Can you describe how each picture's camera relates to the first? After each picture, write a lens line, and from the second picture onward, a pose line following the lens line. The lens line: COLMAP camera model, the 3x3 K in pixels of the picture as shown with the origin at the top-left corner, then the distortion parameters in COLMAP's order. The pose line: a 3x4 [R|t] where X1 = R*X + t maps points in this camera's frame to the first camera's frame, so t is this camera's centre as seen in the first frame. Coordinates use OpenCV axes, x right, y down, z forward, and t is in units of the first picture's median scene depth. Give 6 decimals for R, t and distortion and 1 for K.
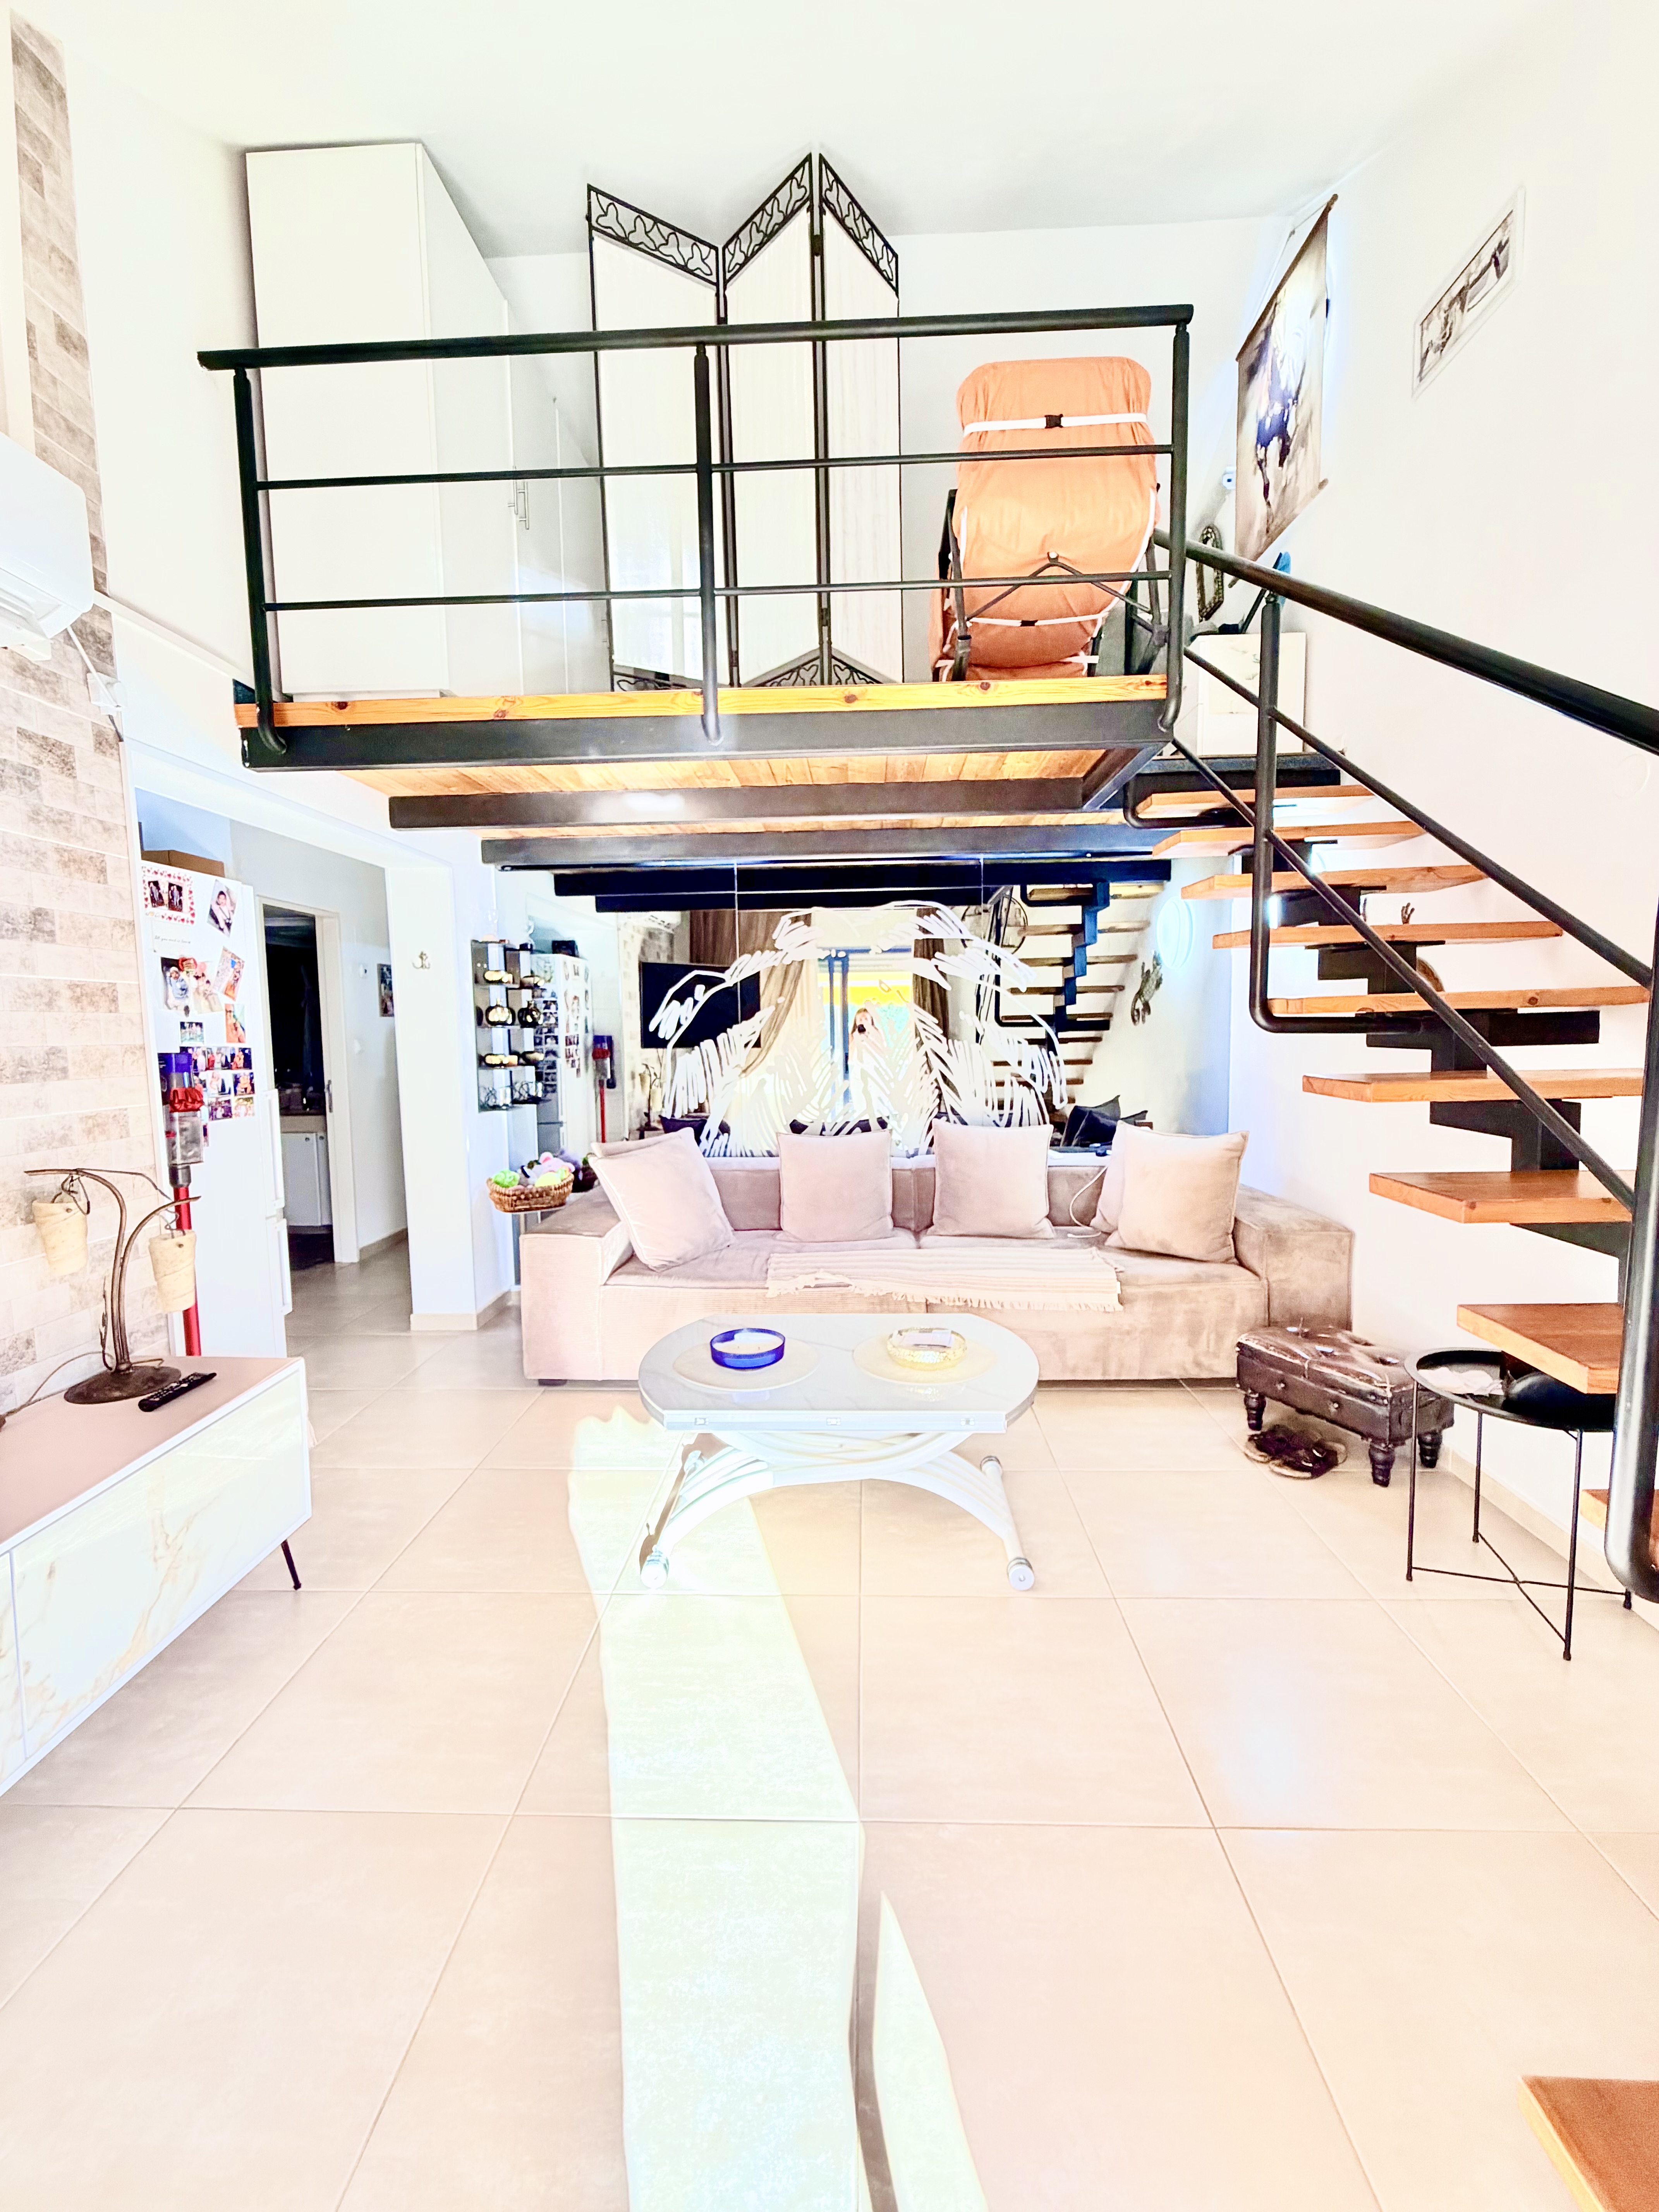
lens RADIAL K [[885.6, 0, 823.1], [0, 885.6, 1100.0], [0, 0, 1]] dist [-0.000650, -0.000205]
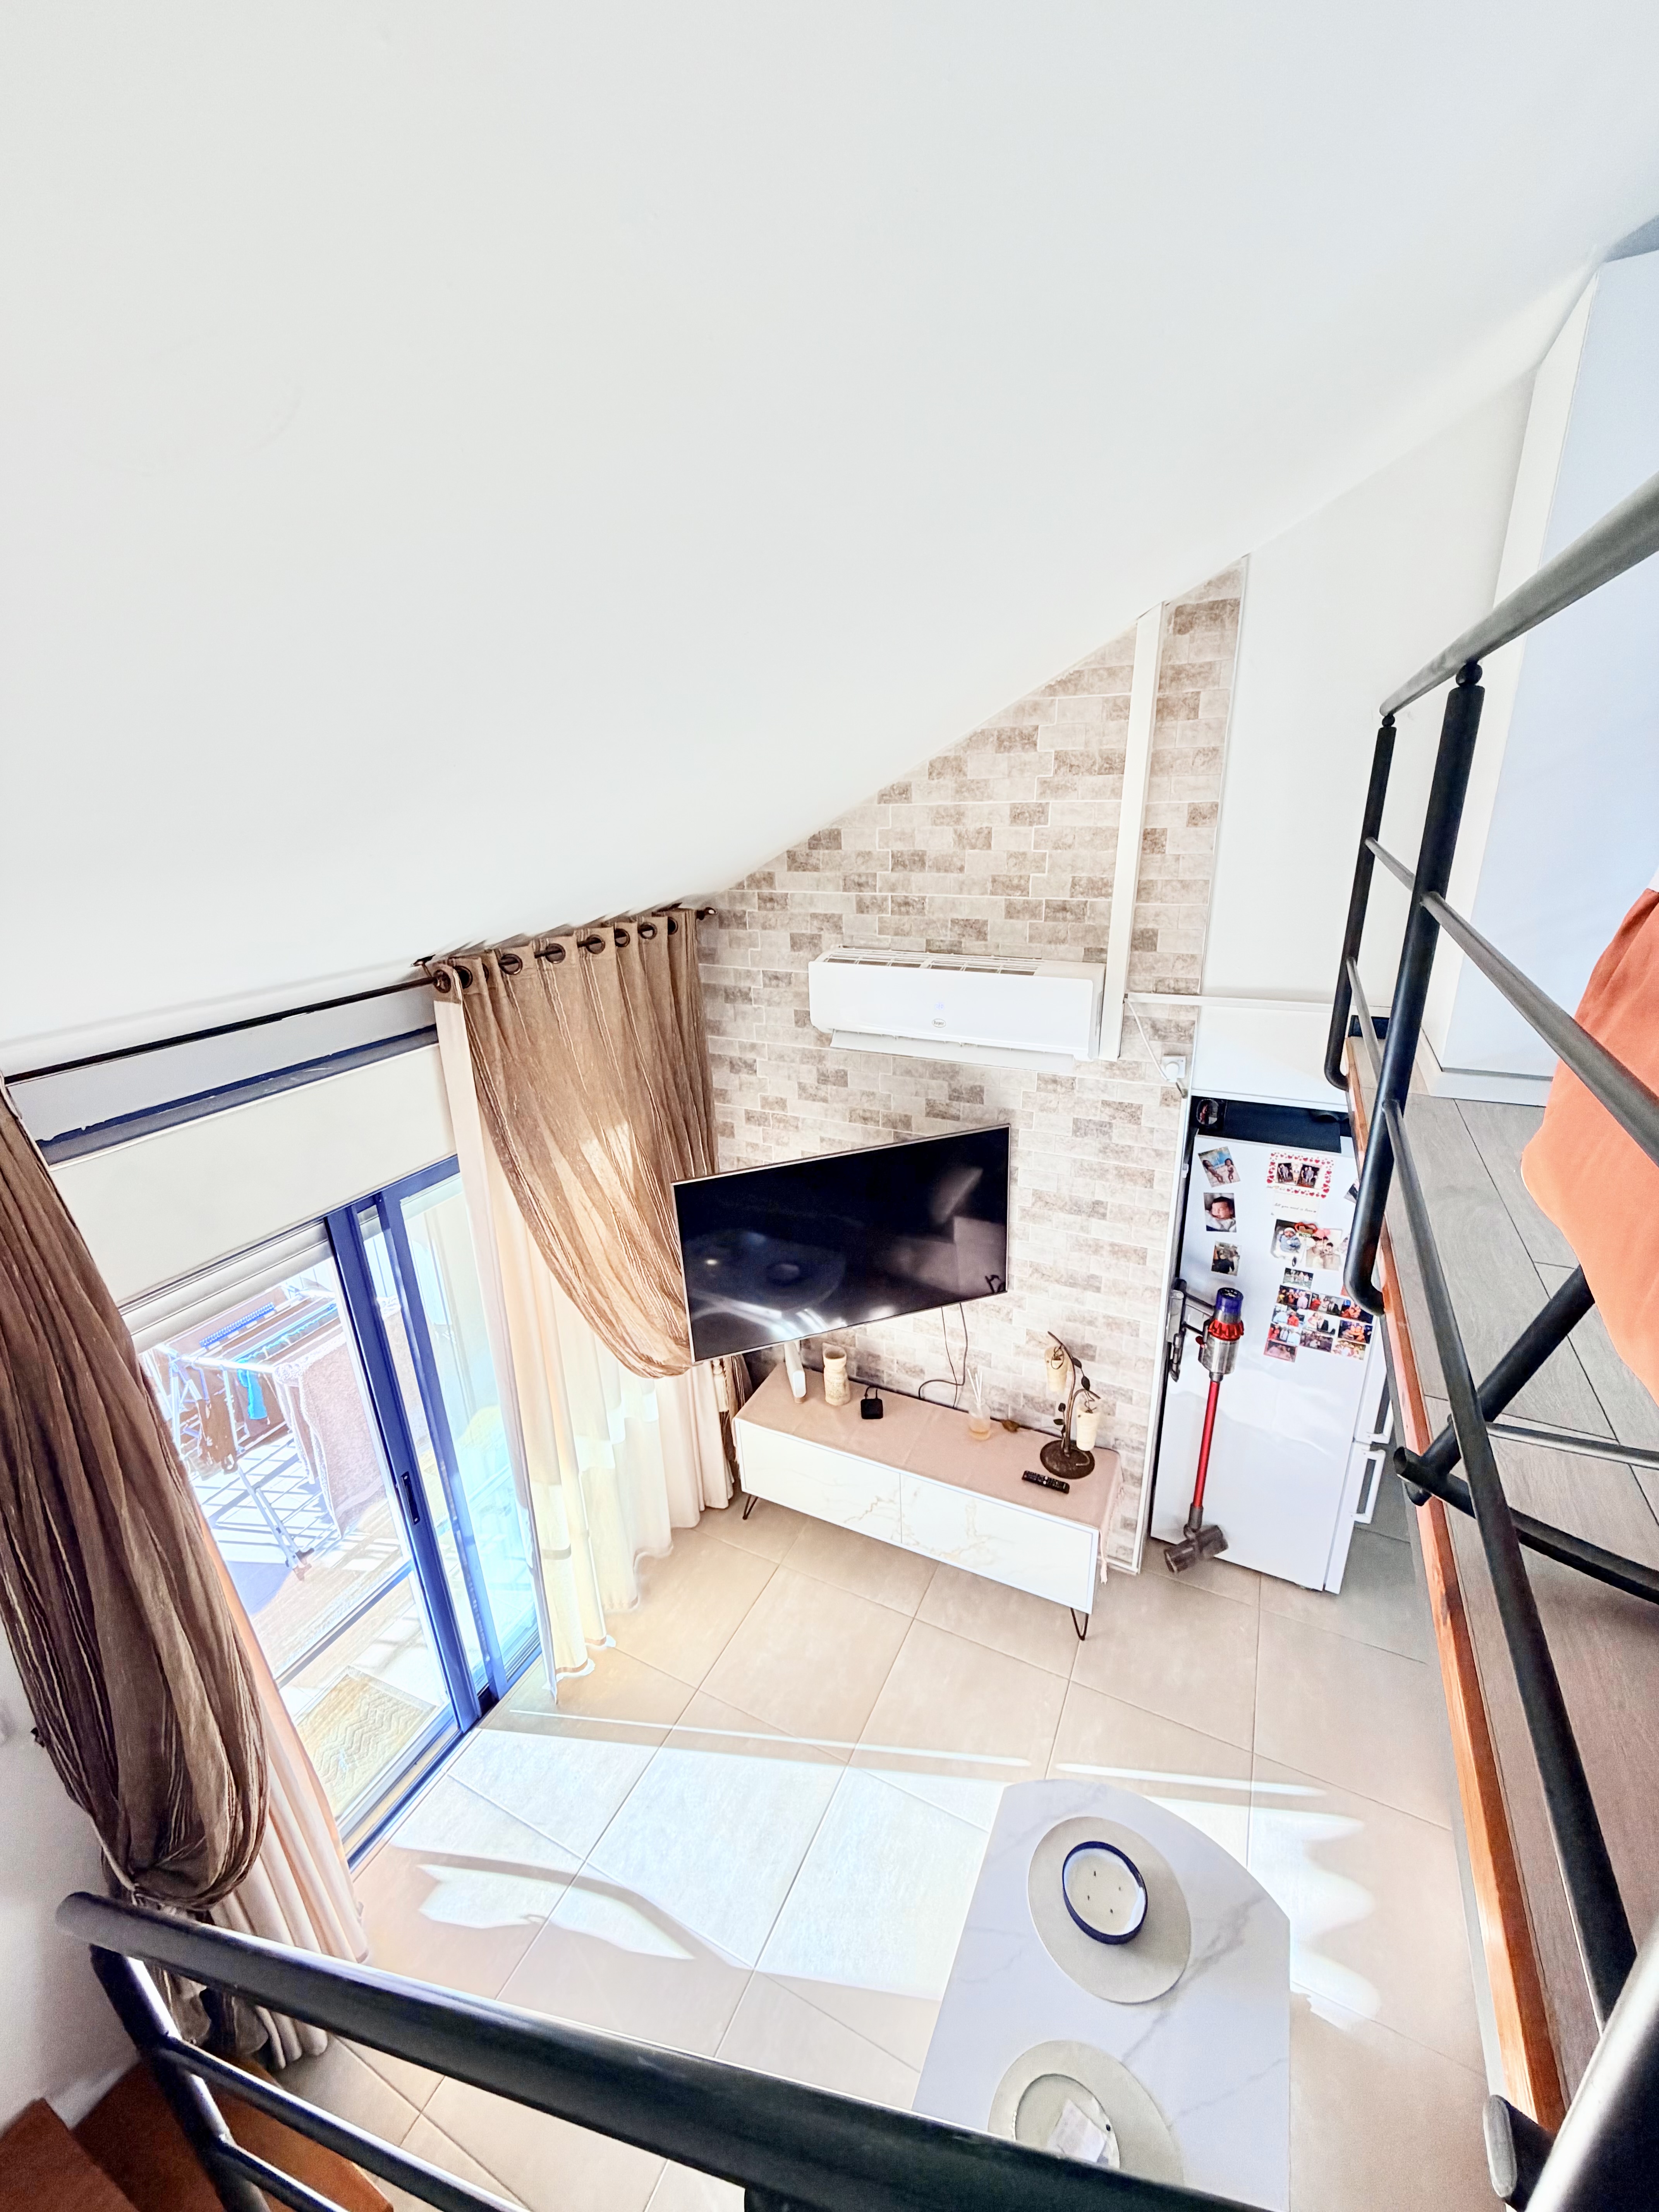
lens RADIAL K [[885.6, 0, 833.6], [0, 885.6, 1102.5], [0, 0, 1]] dist [-0.000650, -0.000205]
pose [[-0.394301, 0.337308, -0.854840, 0.491864], [-0.040694, 0.922882, 0.382927, -0.752449], [0.918080, 0.185775, -0.350166, 0.827253]]
